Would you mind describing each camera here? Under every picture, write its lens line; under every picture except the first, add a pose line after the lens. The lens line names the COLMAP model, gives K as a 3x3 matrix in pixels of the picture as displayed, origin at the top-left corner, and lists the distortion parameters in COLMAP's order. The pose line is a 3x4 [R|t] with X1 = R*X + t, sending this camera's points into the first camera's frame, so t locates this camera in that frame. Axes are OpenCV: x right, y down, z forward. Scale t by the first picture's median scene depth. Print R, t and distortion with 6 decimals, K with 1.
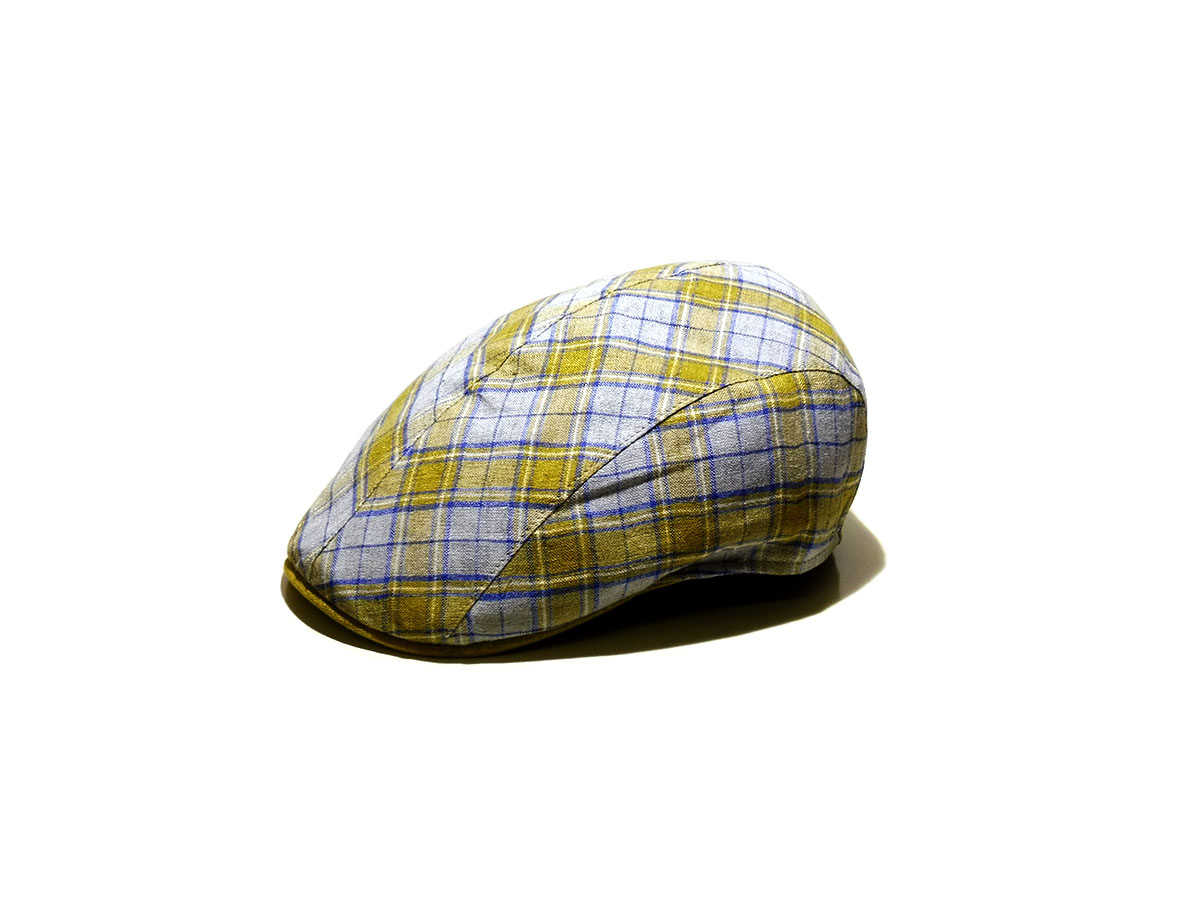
lens RADIAL K [[2108.3, 0, 600.3], [0, 2108.3, 451.5], [0, 0, 1]] dist [0.186165, 0.000000]
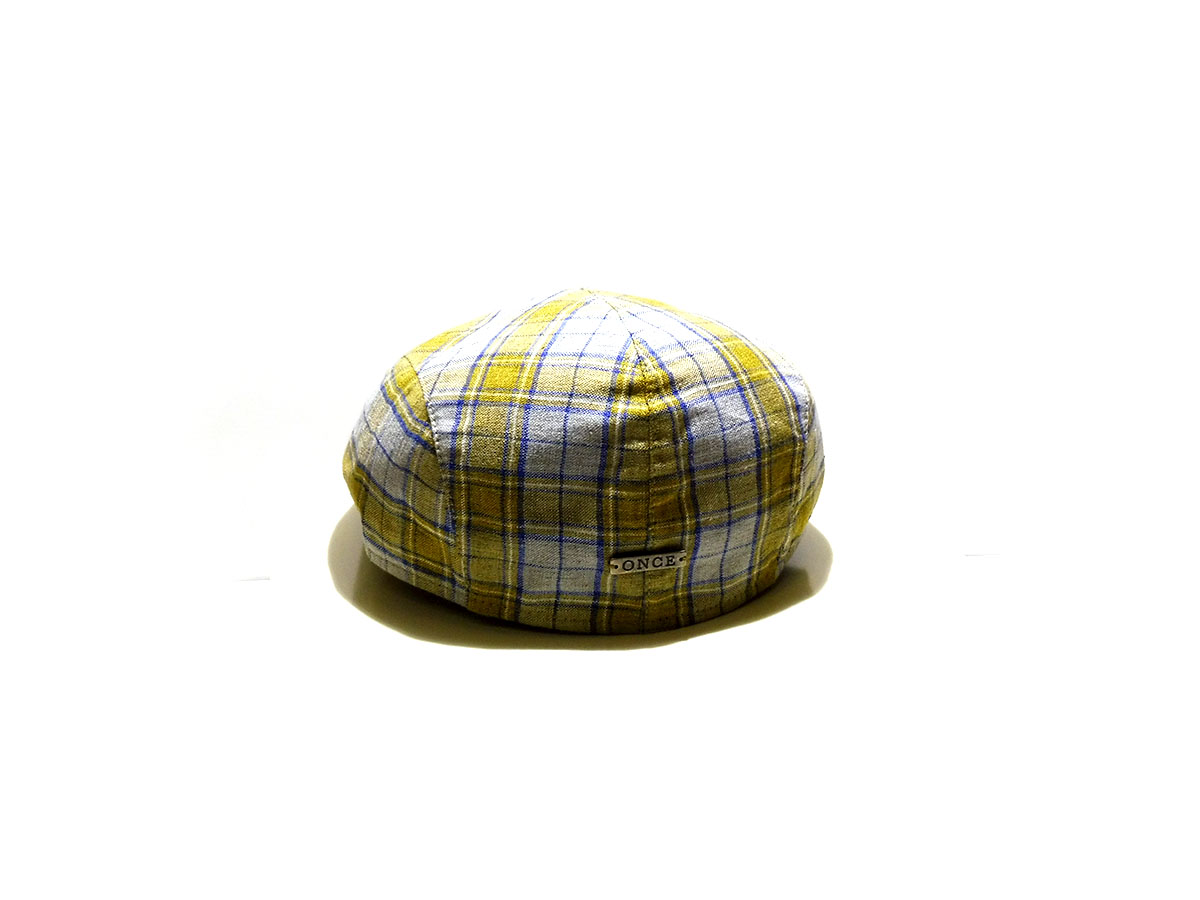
lens RADIAL K [[2108.3, 0, 601.0], [0, 2108.3, 450.4], [0, 0, 1]] dist [0.186165, 0.000000]
pose [[-0.306783, 0.292686, -0.905659, 0.988698], [-0.305550, 0.870891, 0.384952, -0.421980], [0.901400, 0.394821, -0.177745, 1.299800]]
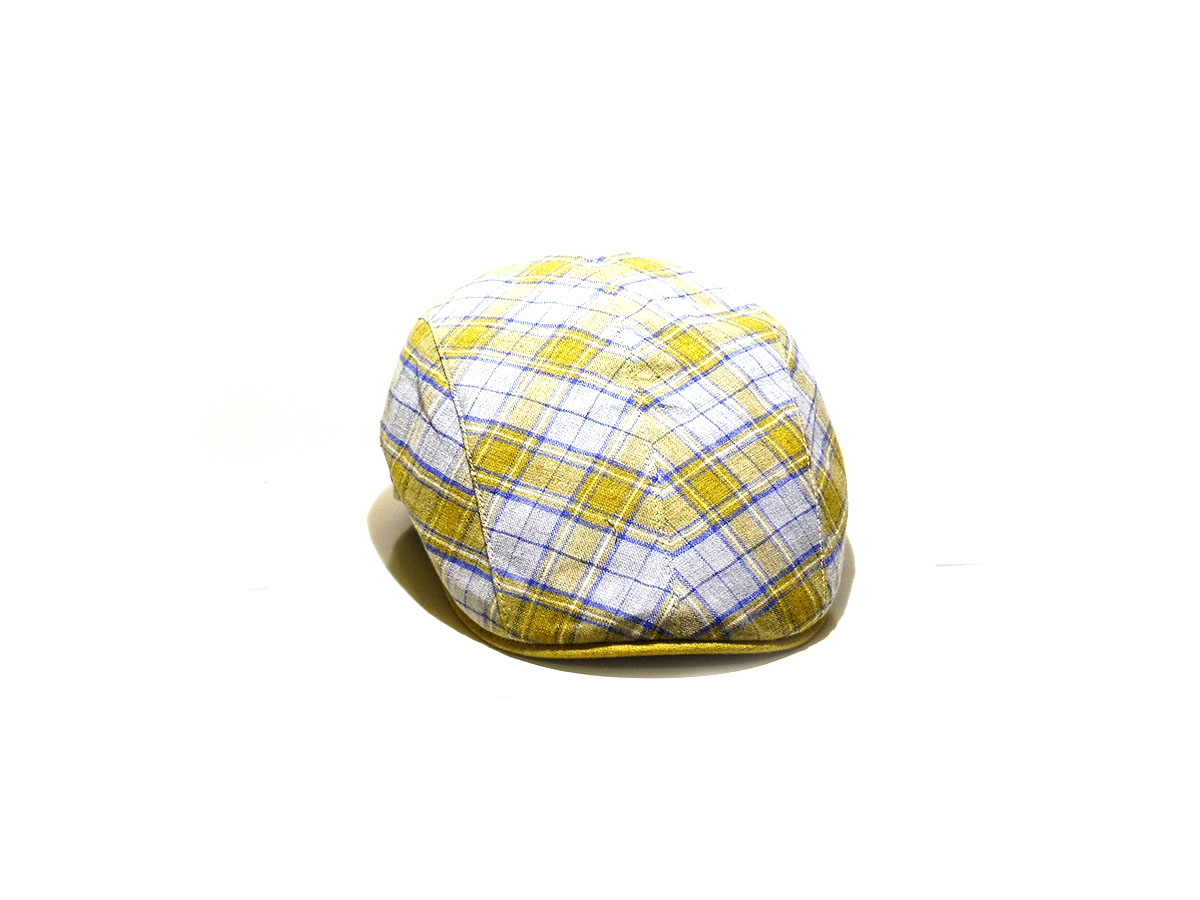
lens RADIAL K [[2108.3, 0, 593.4], [0, 2108.3, 446.7], [0, 0, 1]] dist [0.186165, 0.000000]
pose [[0.376407, -0.297023, 0.877551, -0.975653], [0.295855, 0.936155, 0.189958, -0.212767], [-0.877945, 0.188127, 0.440251, 0.613850]]
